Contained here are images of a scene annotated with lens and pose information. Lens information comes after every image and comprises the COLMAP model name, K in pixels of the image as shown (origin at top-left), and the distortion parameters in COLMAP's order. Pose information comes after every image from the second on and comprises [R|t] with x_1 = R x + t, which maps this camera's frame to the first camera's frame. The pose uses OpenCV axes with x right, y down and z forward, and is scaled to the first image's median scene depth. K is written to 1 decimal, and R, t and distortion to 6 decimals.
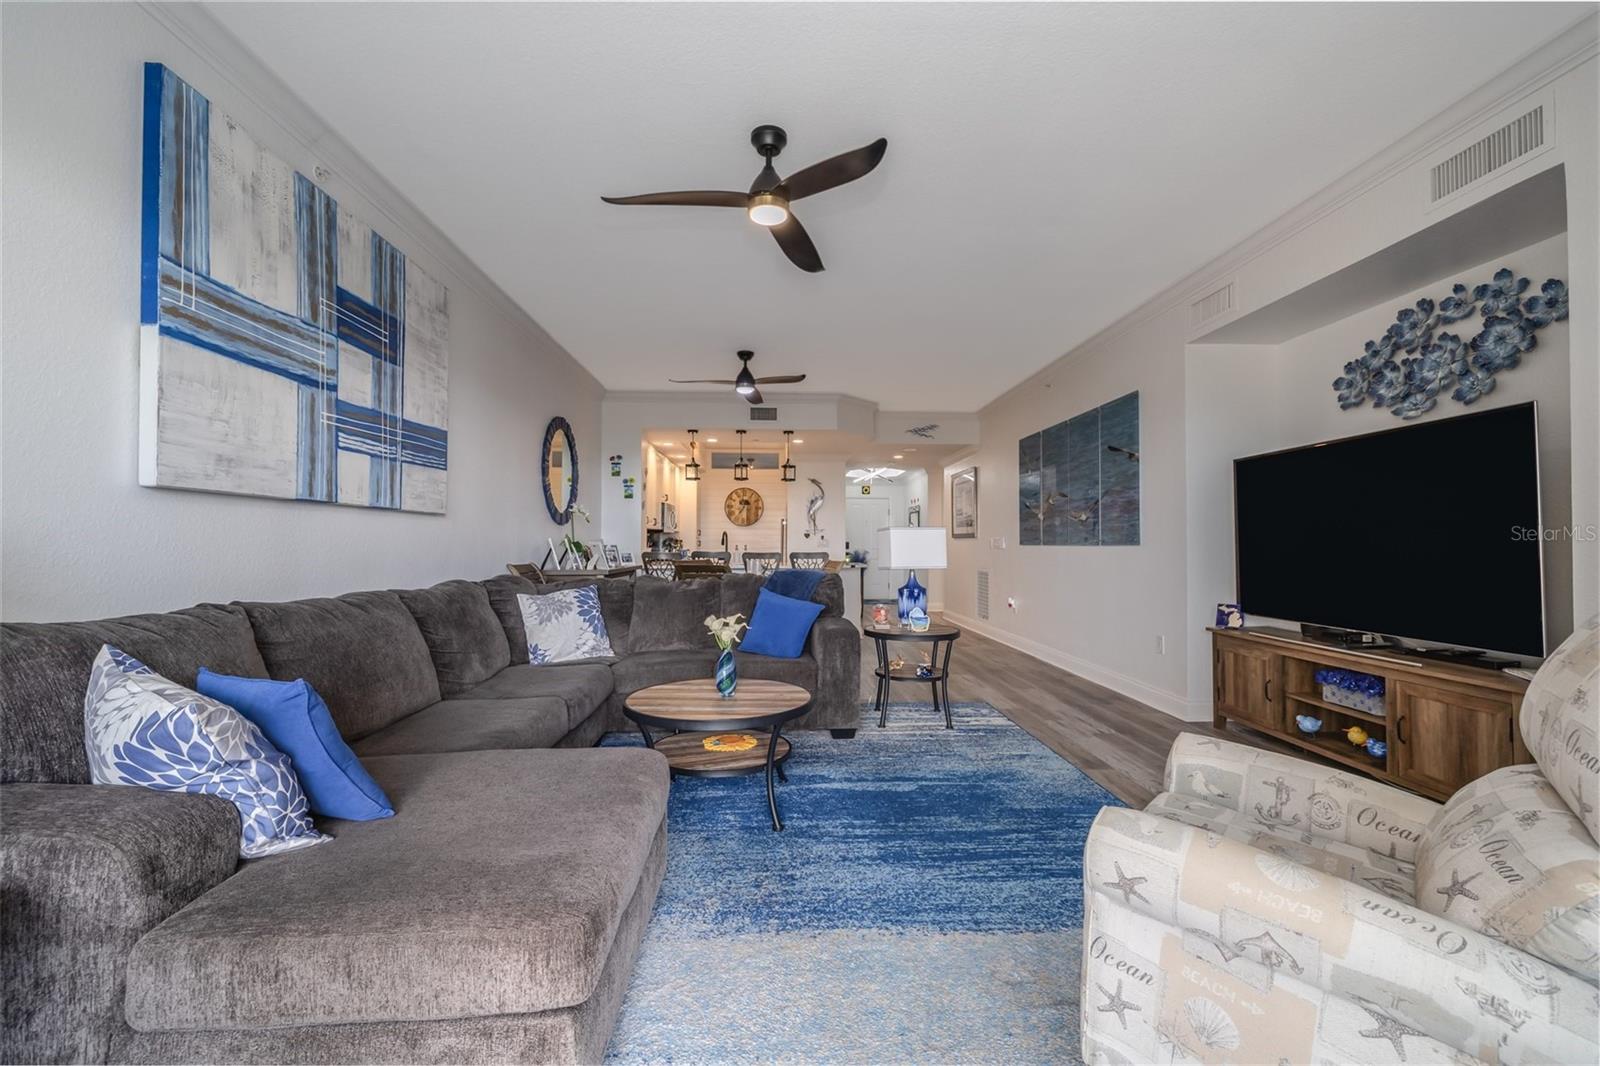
lens RADIAL K [[673.2, 0, 795.7], [0, 673.2, 534.6], [0, 0, 1]] dist [-0.000404, -0.000404]
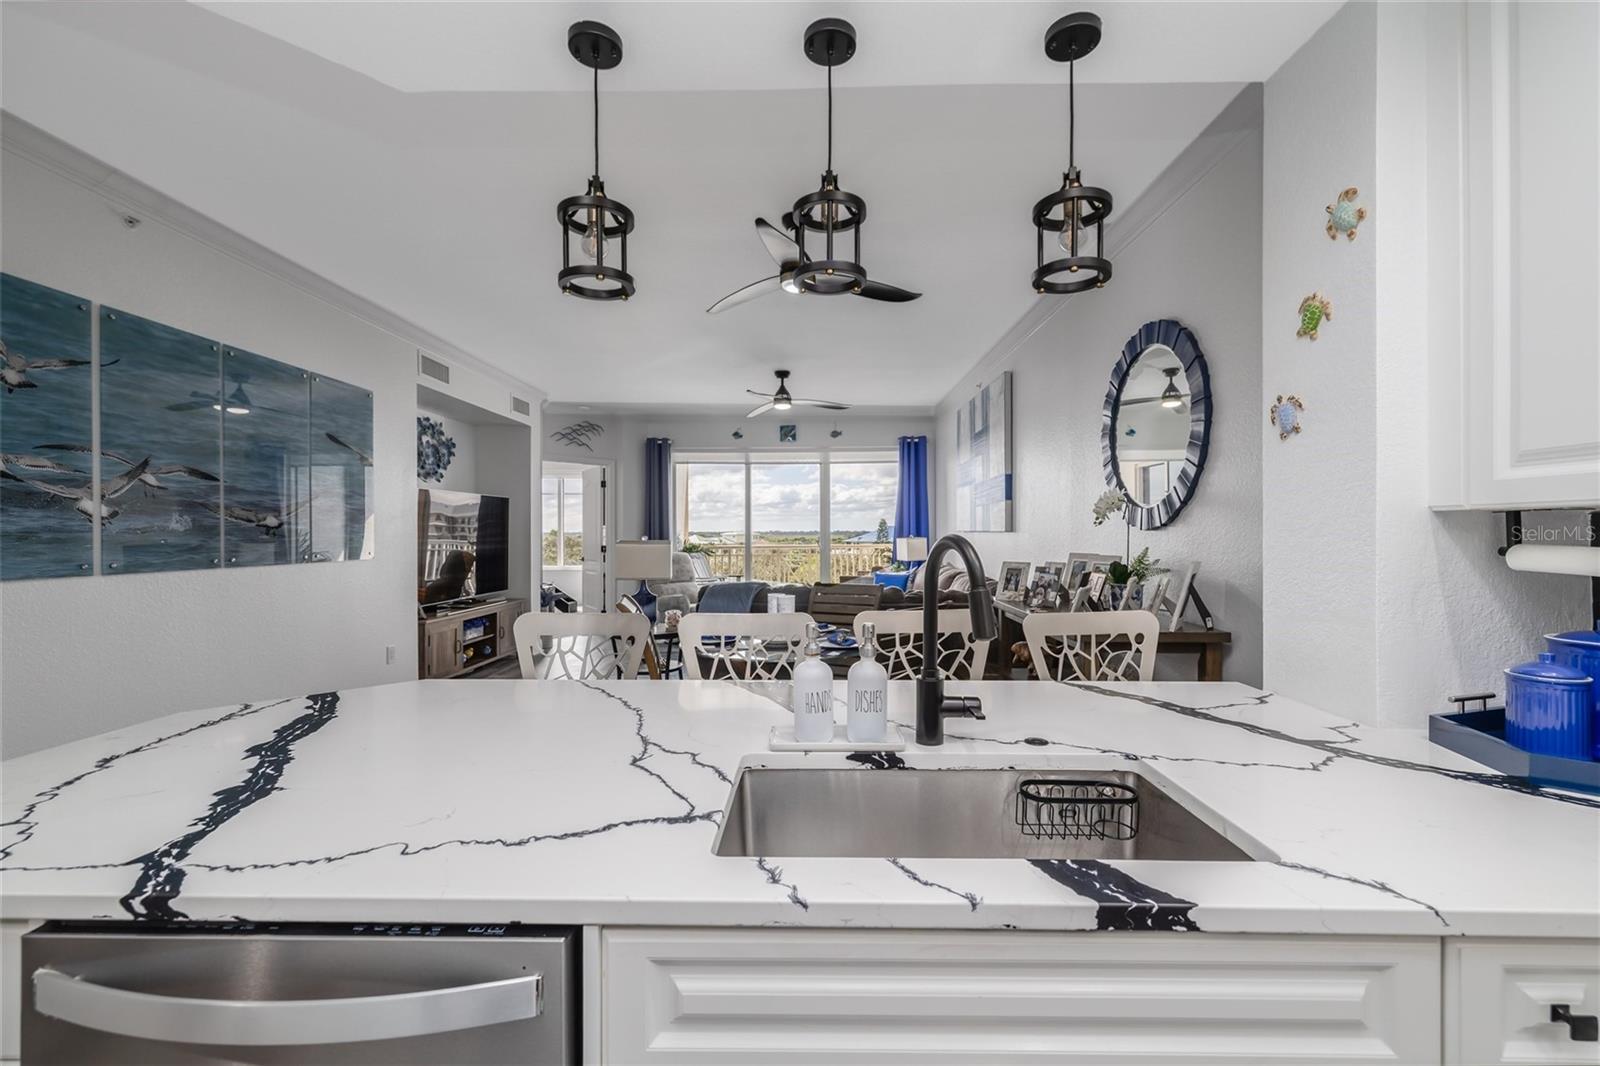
lens RADIAL K [[673.2, 0, 802.2], [0, 673.2, 531.3], [0, 0, 1]] dist [-0.000404, -0.000404]
pose [[-0.998698, 0.002089, 0.050972, -0.221137], [0.001202, 0.999847, -0.017430, -0.010066], [-0.051000, -0.017346, -0.998548, 3.206973]]
